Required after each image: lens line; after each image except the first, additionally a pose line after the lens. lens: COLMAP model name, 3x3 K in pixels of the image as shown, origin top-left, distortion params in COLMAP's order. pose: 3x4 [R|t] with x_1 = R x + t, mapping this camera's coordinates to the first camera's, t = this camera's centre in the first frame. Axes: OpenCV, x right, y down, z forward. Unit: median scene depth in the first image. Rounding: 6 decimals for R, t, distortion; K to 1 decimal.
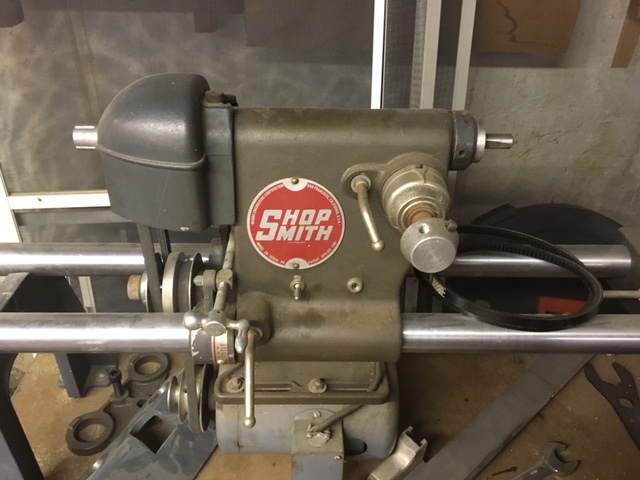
lens RADIAL K [[539.2, 0, 320.1], [0, 539.2, 238.1], [0, 0, 1]] dist [0.049640, 0.000676]
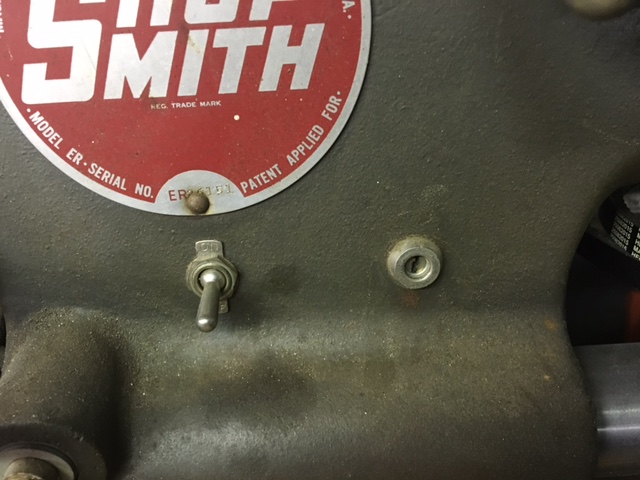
lens RADIAL K [[539.2, 0, 320.5], [0, 539.2, 242.2], [0, 0, 1]] dist [0.049640, 0.000676]
pose [[0.998259, -0.057954, 0.010986, 0.013302], [0.058131, 0.998172, -0.016529, 0.080389], [-0.010008, 0.017139, 0.999803, 0.734105]]
